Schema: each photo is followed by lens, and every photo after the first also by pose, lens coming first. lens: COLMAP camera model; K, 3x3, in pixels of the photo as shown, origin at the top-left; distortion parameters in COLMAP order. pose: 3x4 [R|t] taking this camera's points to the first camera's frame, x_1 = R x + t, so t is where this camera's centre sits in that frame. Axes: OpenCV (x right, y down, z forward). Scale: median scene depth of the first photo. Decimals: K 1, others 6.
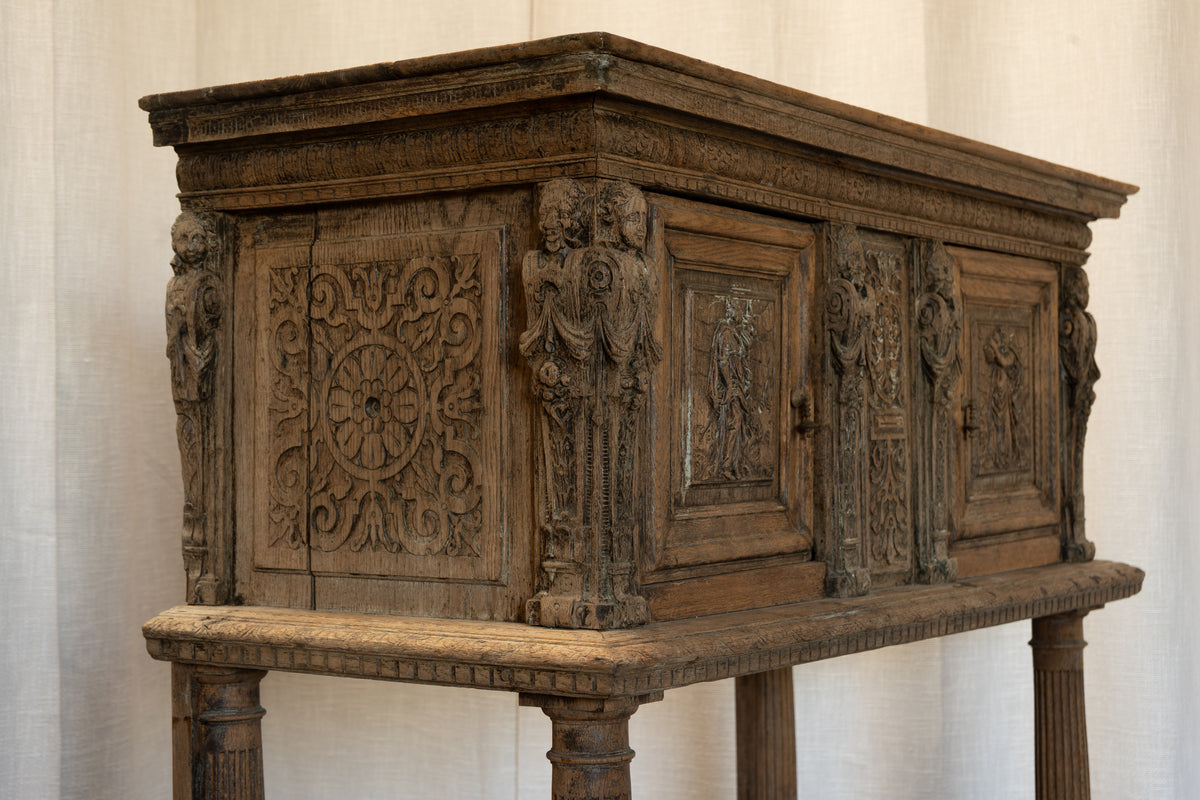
lens RADIAL K [[1982.4, 0, 600.6], [0, 1982.4, 384.7], [0, 0, 1]] dist [0.014575, 0.031596]
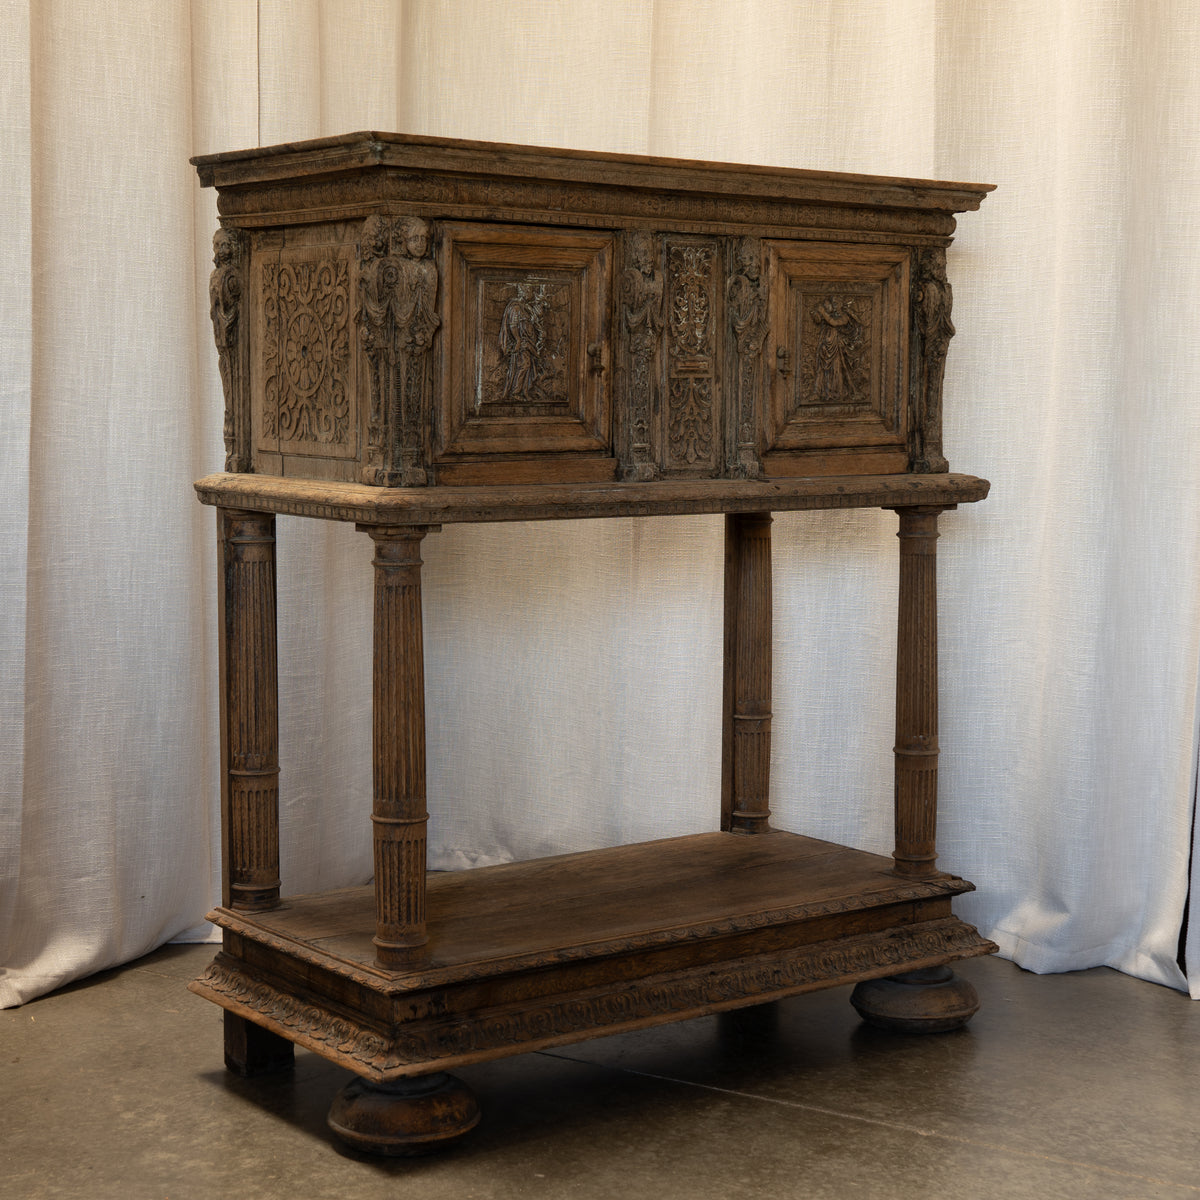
lens RADIAL K [[2207.0, 0, 593.6], [0, 2207.0, 598.6], [0, 0, 1]] dist [-0.004831, 0.040788]
pose [[0.949552, 0.046759, -0.310103, 0.669404], [-0.006837, 0.991674, 0.128596, -0.022193], [0.313534, -0.119988, 0.941966, -0.648466]]
